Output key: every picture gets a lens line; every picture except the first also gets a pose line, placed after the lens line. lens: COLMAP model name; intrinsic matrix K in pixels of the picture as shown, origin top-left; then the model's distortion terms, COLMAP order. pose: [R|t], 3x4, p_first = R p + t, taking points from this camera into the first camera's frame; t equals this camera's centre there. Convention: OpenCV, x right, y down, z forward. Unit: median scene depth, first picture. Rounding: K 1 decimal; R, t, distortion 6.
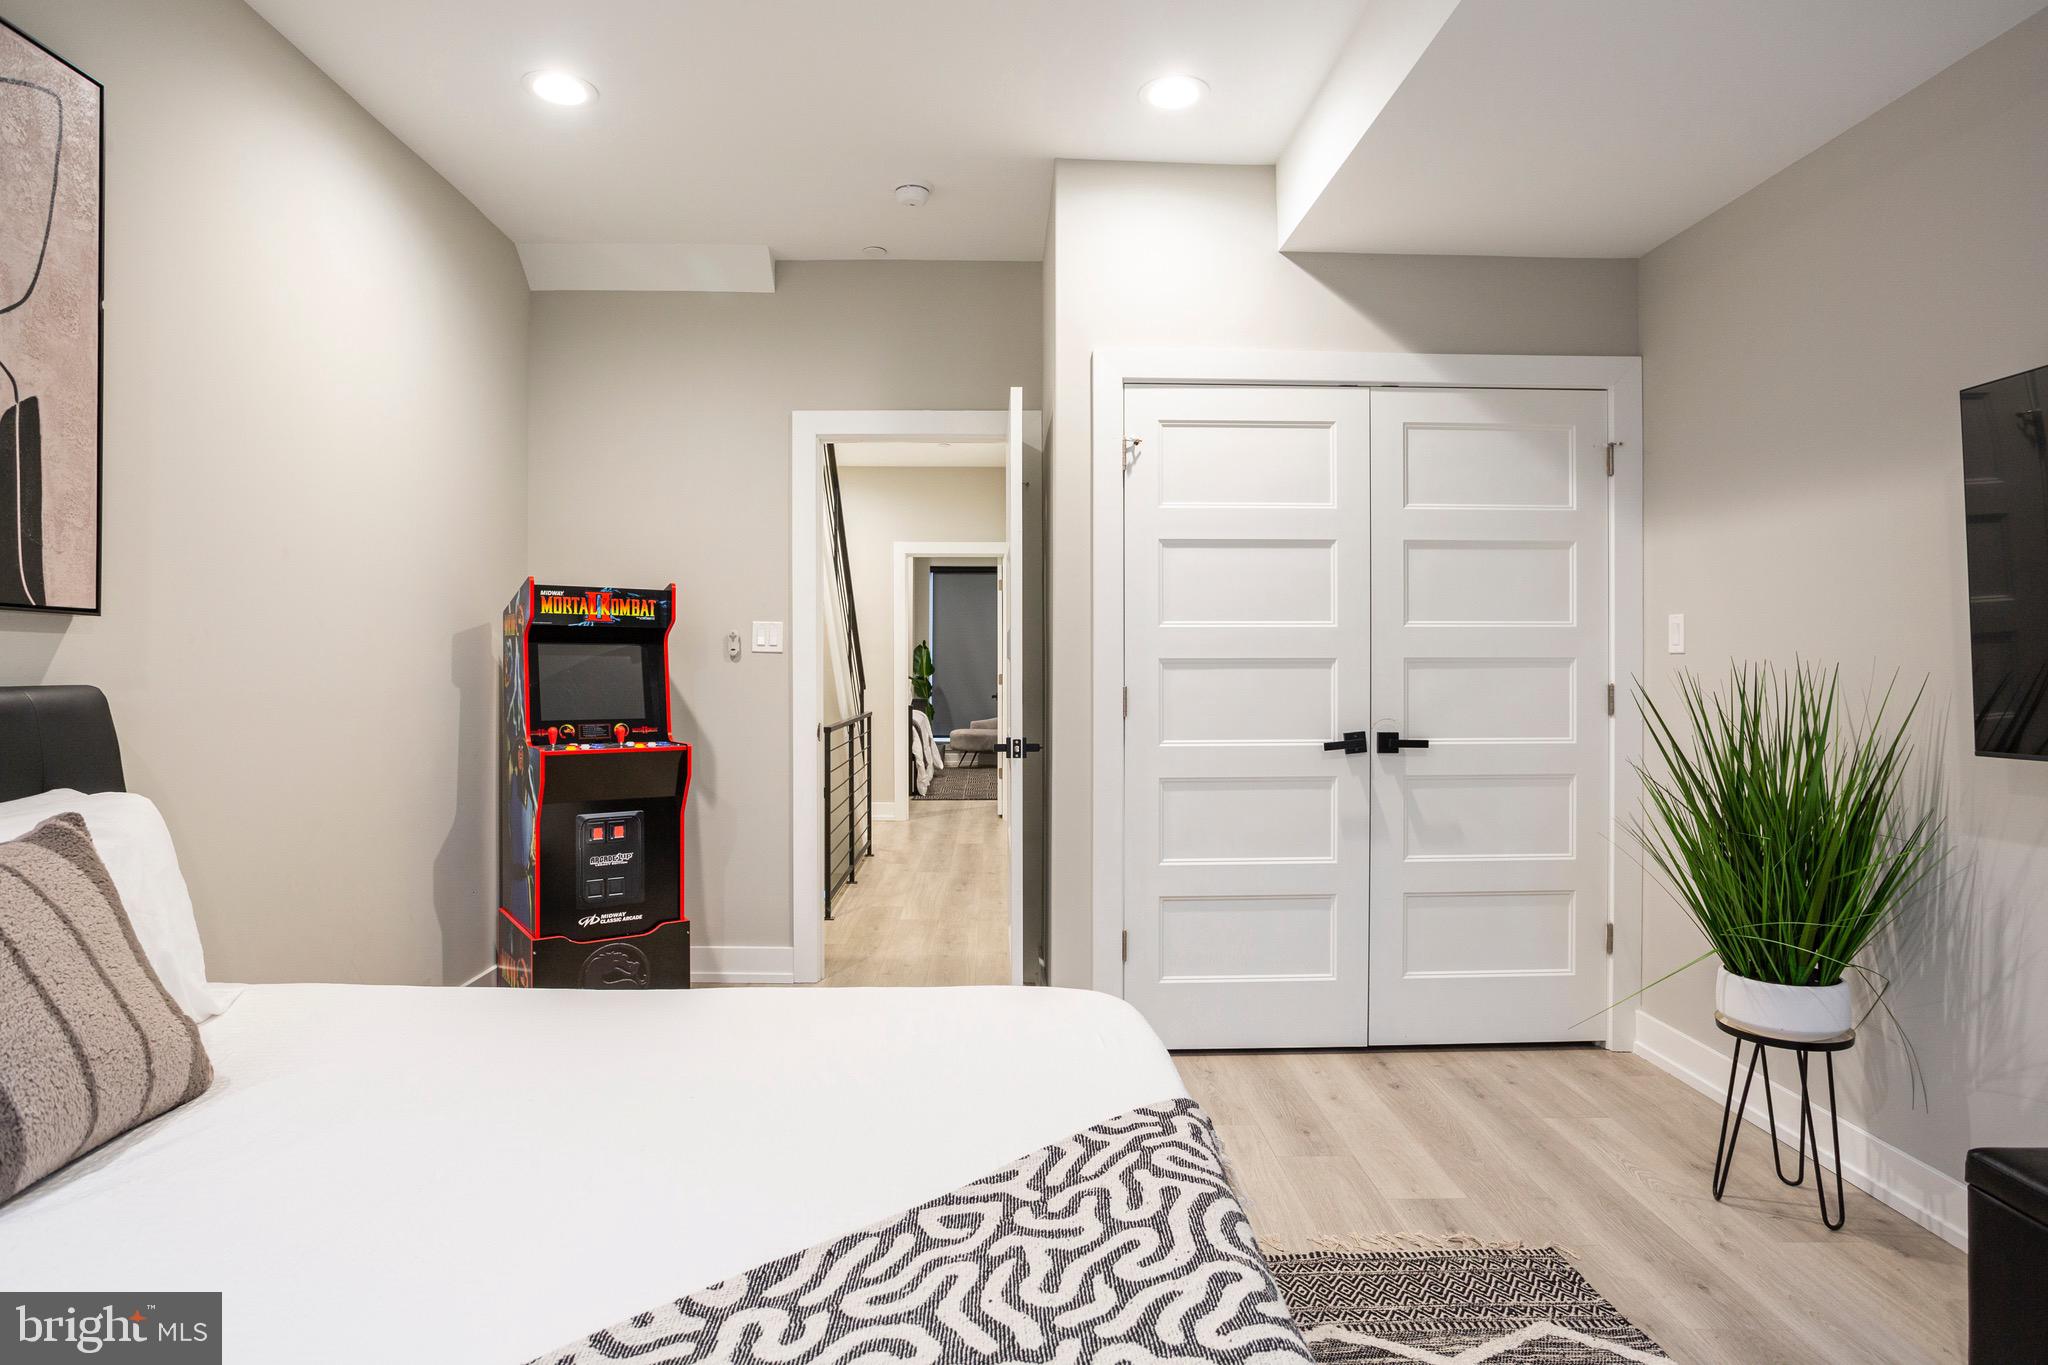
lens RADIAL K [[1124.5, 0, 996.1], [0, 1124.5, 670.5], [0, 0, 1]] dist [-0.055190, 0.039197]
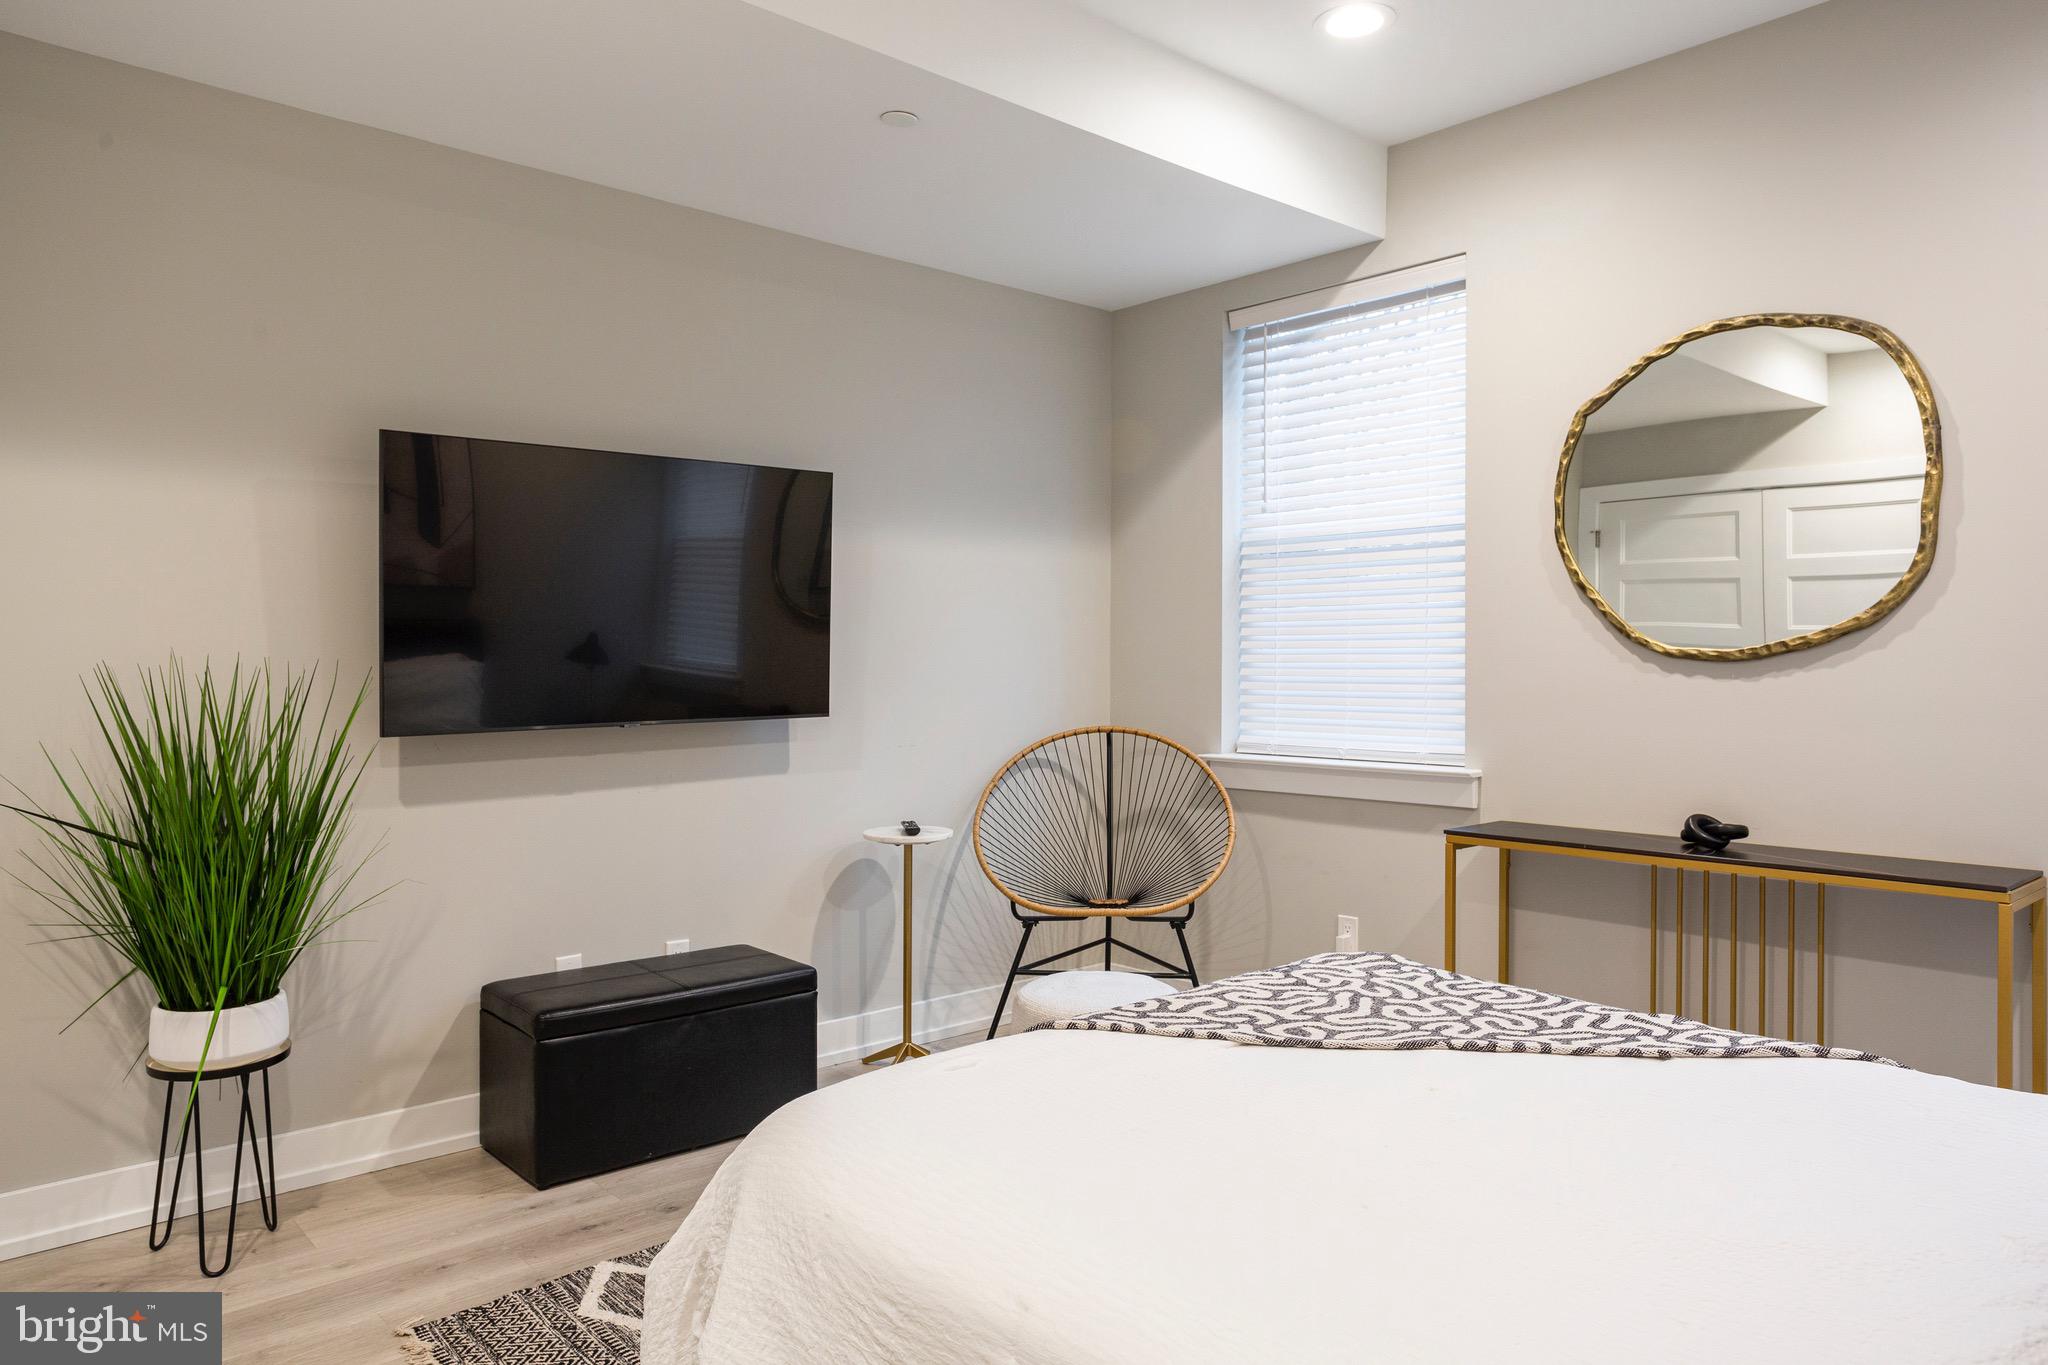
lens RADIAL K [[1335.4, 0, 1024.0], [0, 1335.4, 682.5], [0, 0, 1]] dist [0.005342, 0.002933]
pose [[-0.685549, -0.015346, 0.727865, -0.690520], [0.001016, 0.999757, 0.022036, -0.015709], [-0.728026, 0.015846, -0.685366, 1.586132]]
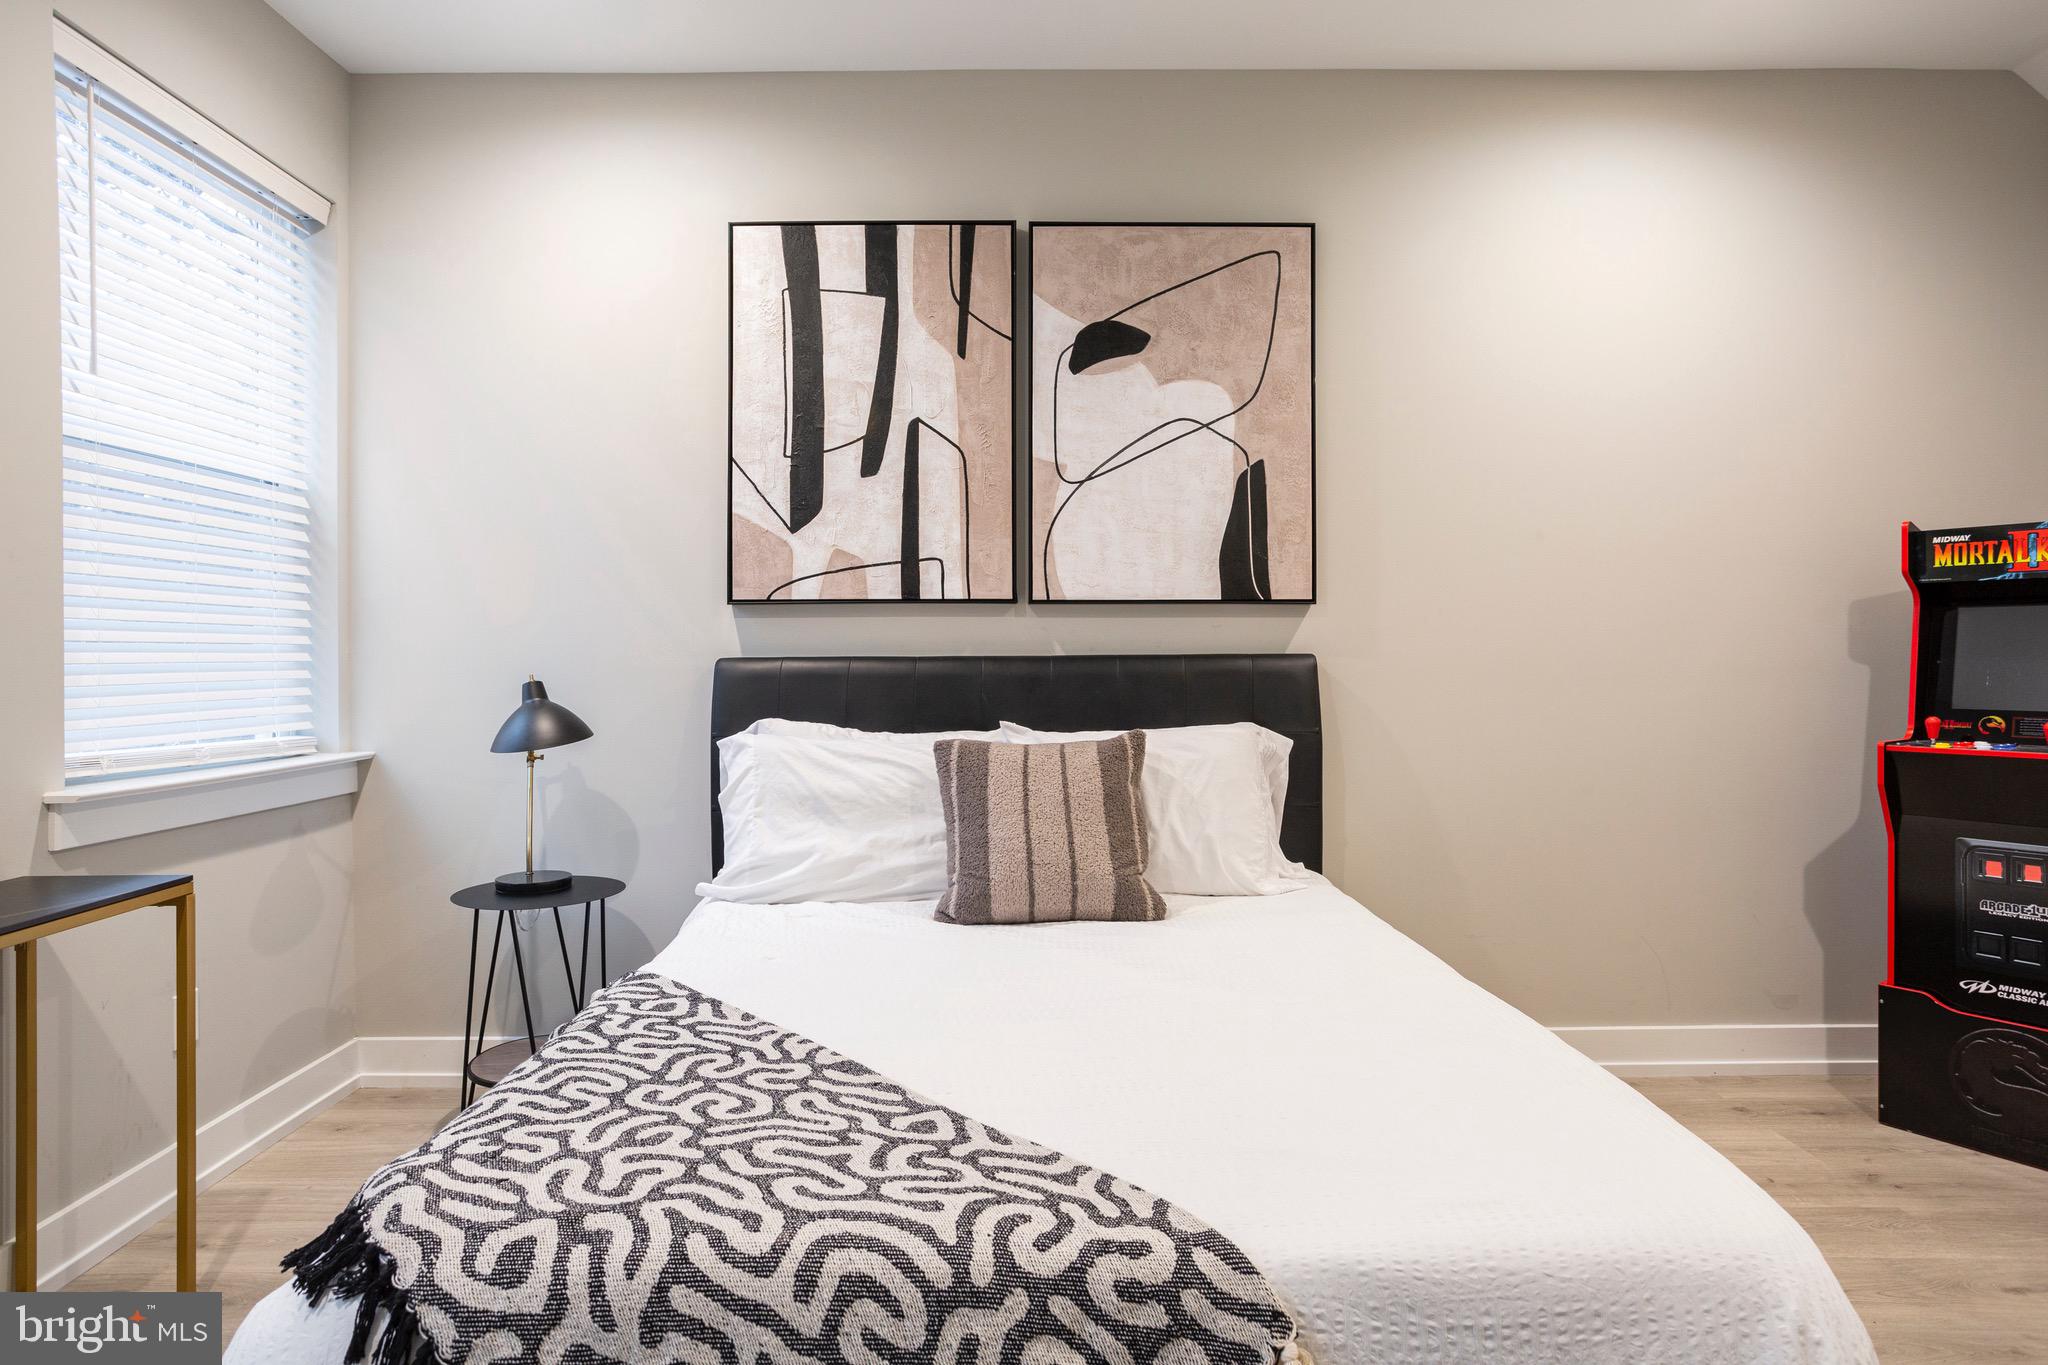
lens RADIAL K [[1124.5, 0, 996.1], [0, 1124.5, 670.5], [0, 0, 1]] dist [-0.055190, 0.039197]
pose [[-0.018565, 0.009203, -0.999785, 0.664960], [-0.000462, 0.999957, 0.009213, 0.023457], [0.999828, 0.000633, -0.018560, 0.687184]]
